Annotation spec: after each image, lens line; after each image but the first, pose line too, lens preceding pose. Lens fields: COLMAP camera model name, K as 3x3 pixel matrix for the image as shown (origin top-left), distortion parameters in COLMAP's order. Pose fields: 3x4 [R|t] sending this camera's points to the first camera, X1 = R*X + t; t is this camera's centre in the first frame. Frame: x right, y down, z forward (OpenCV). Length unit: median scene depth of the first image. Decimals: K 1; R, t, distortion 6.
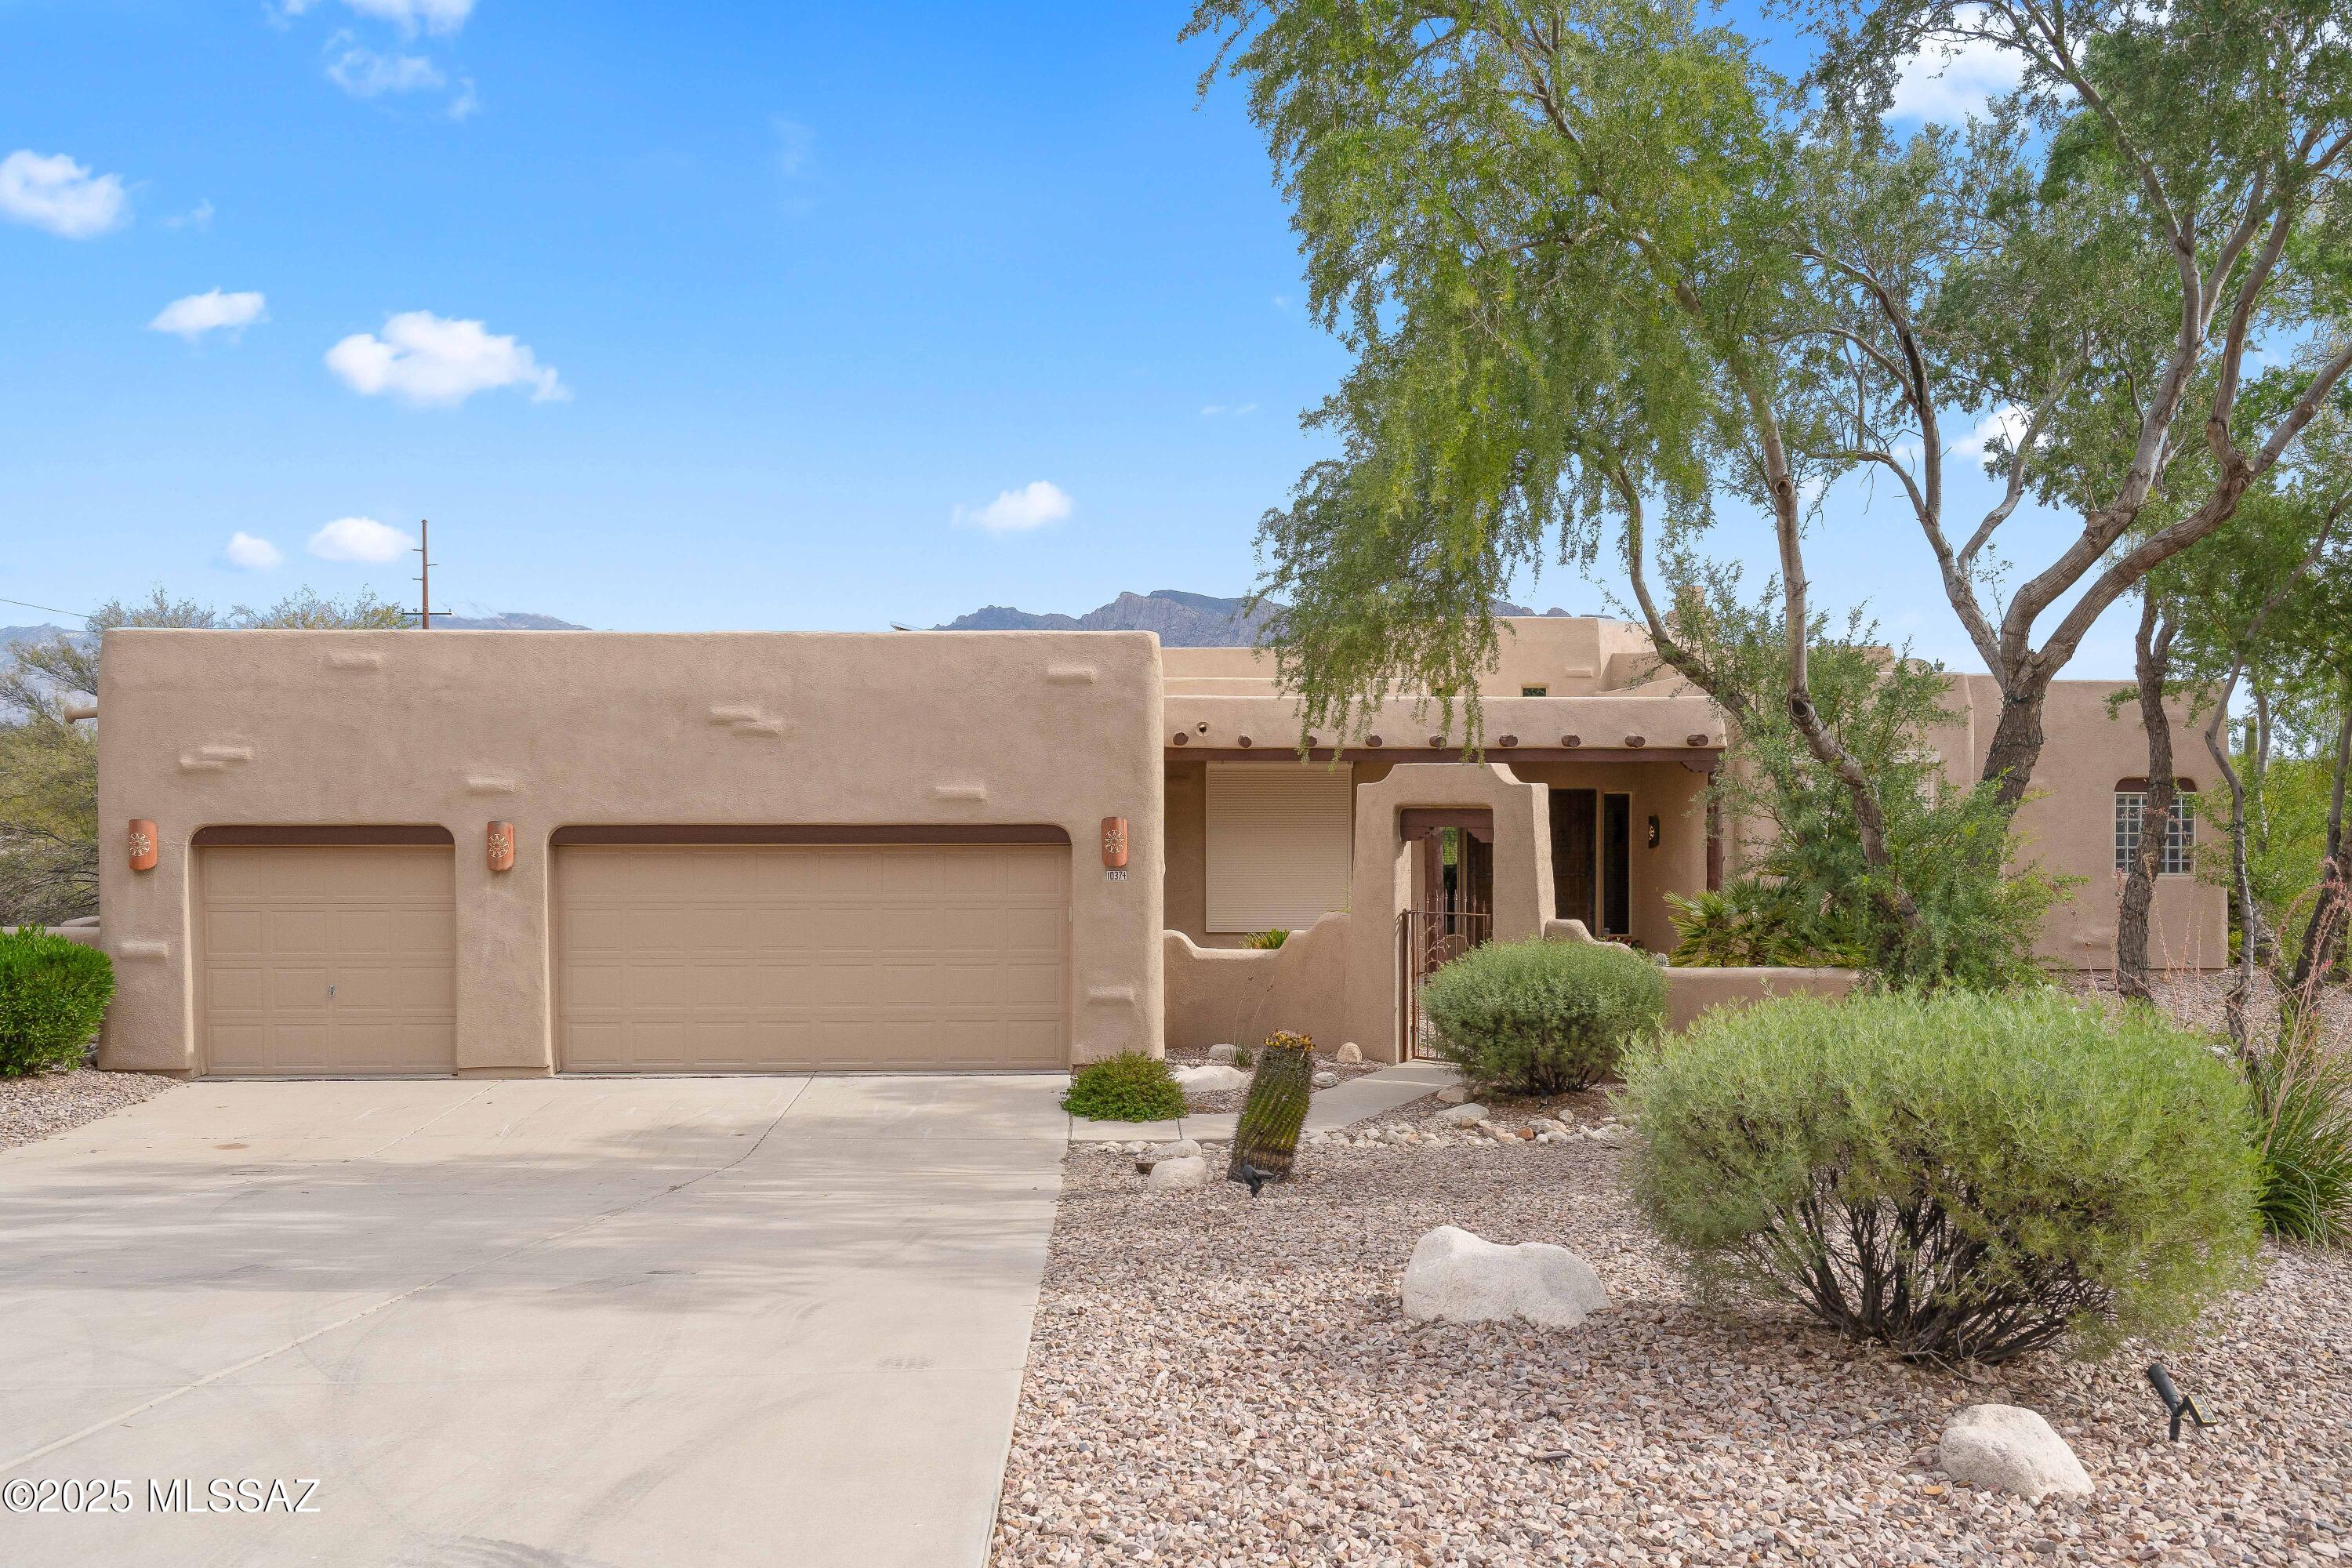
lens RADIAL K [[1745.1, 0, 1175.6], [0, 1745.1, 775.0], [0, 0, 1]] dist [0.008637, -0.000292]
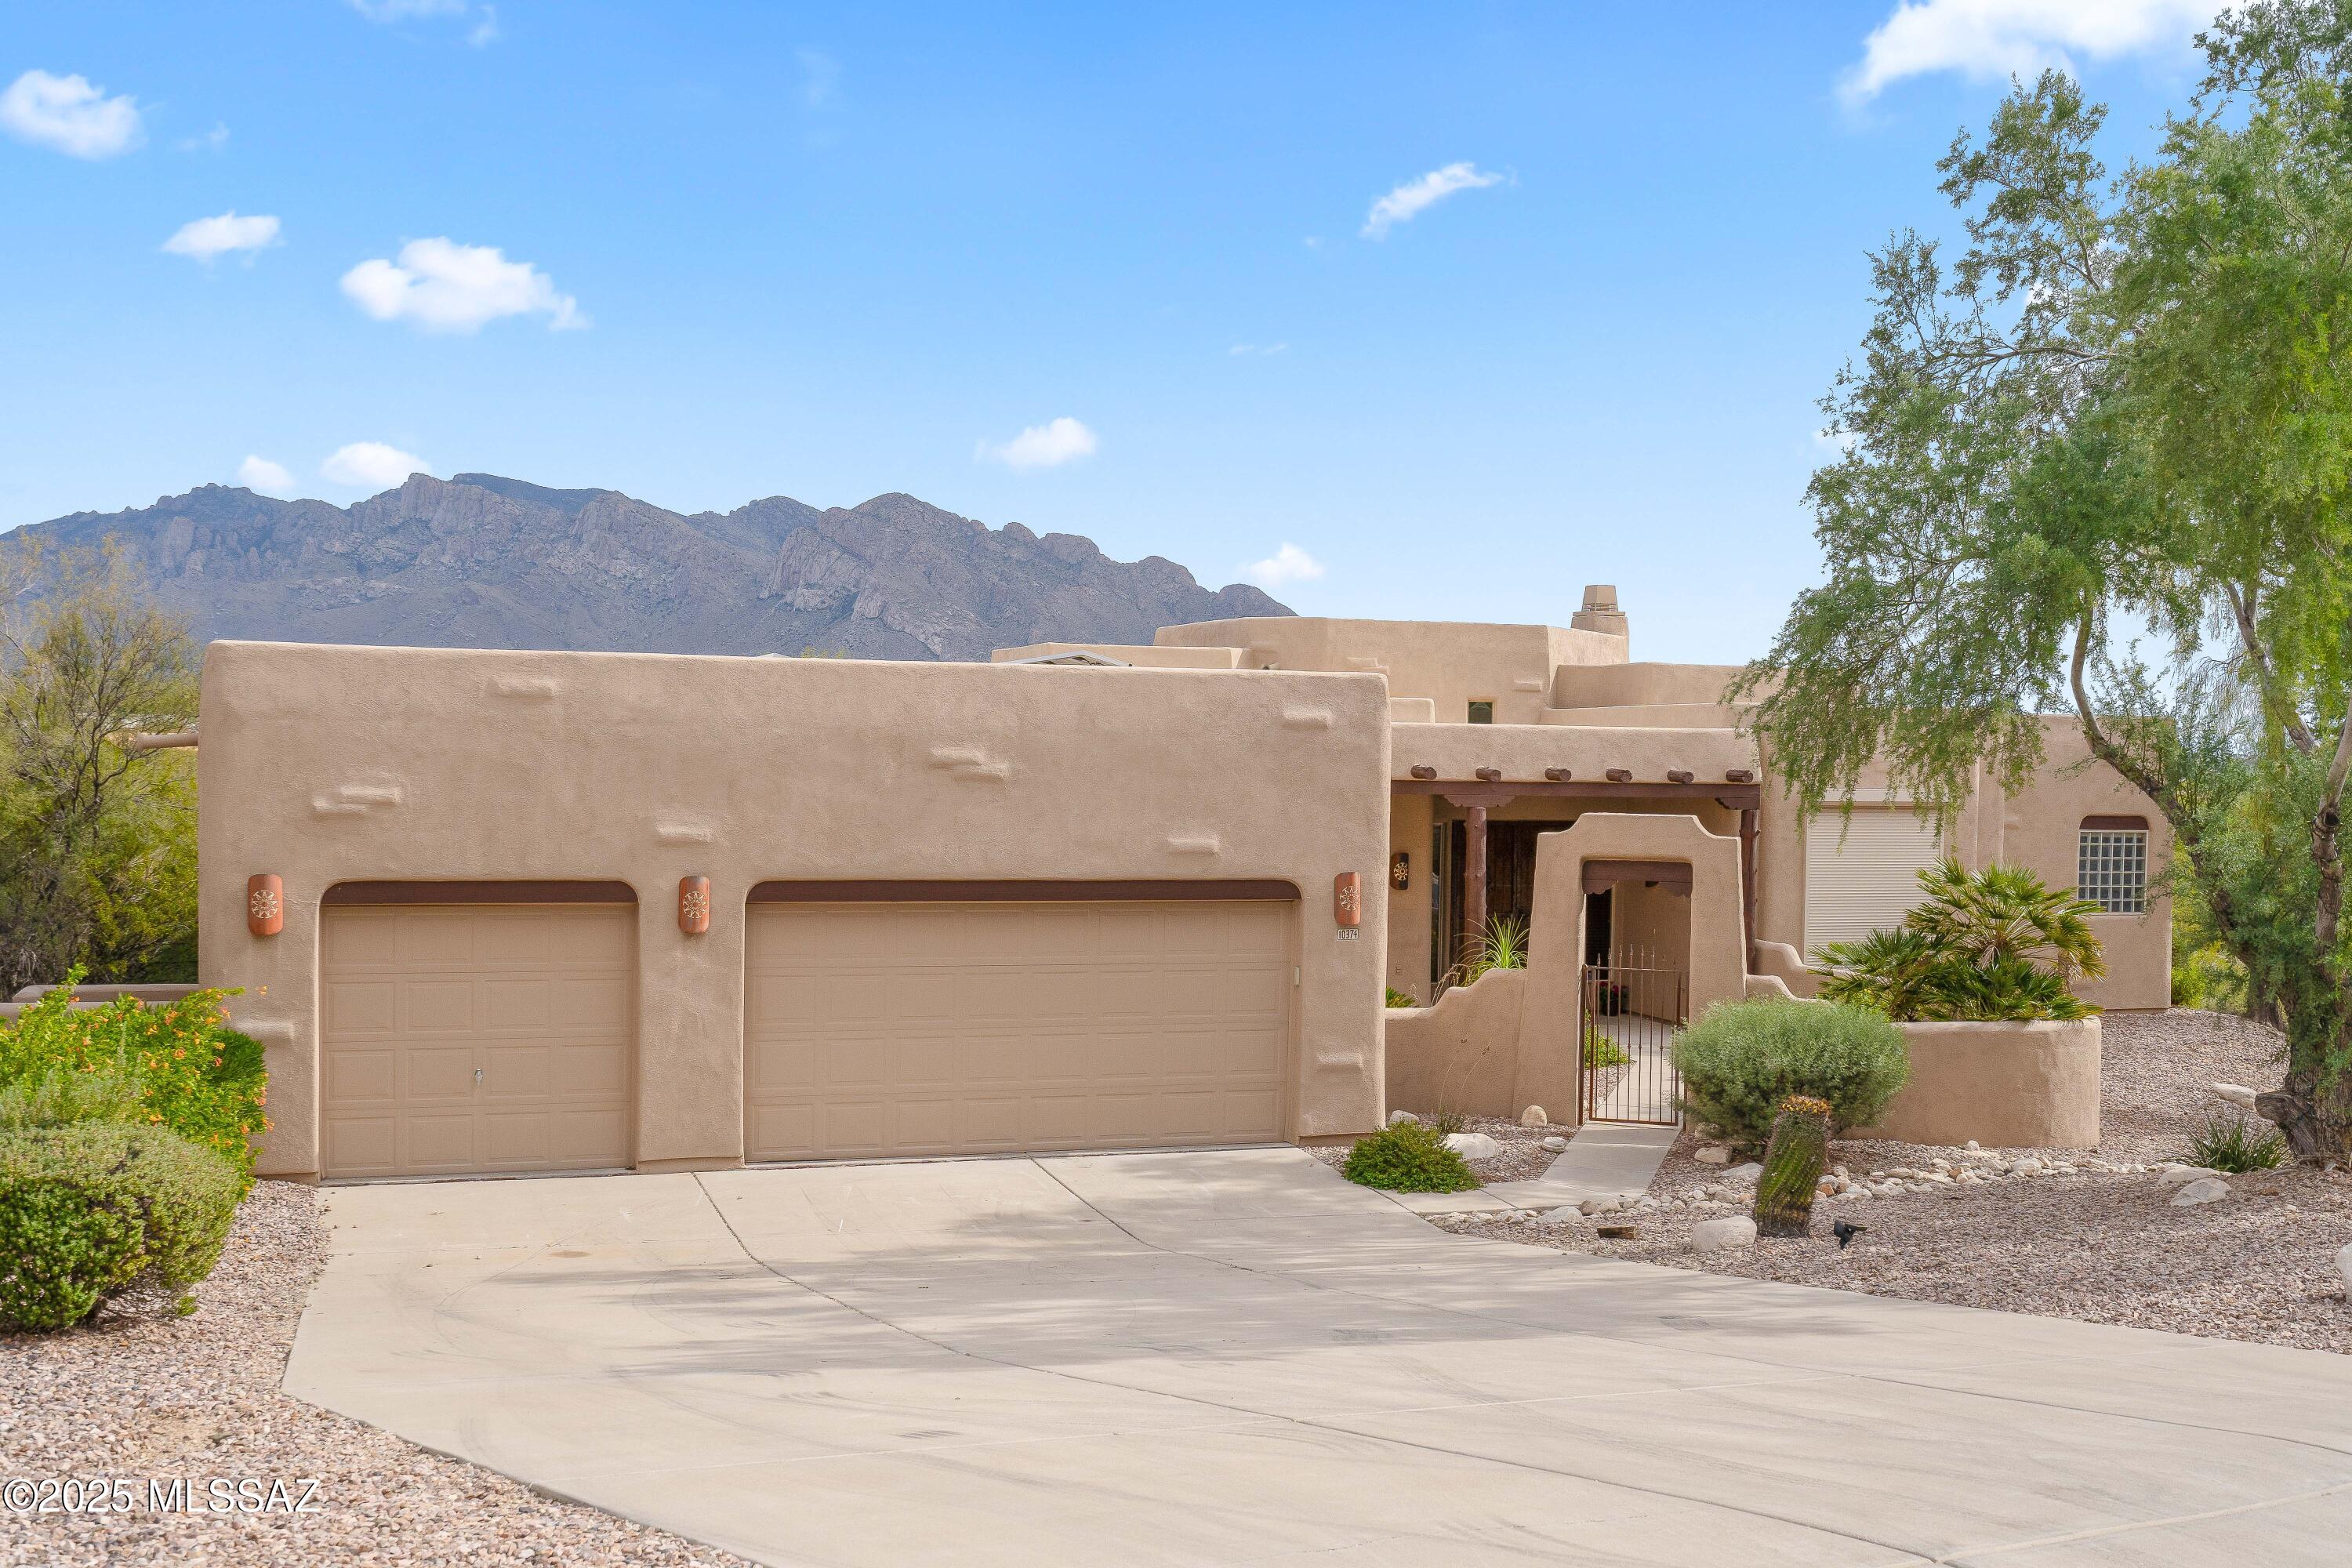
lens RADIAL K [[2349.4, 0, 1184.6], [0, 2349.4, 794.9], [0, 0, 1]] dist [0.011274, 0.000000]
pose [[0.960525, 0.011530, 0.277955, -0.474943], [-0.017664, 0.999652, 0.019574, -0.040926], [-0.277632, -0.023712, 0.960395, -0.188679]]
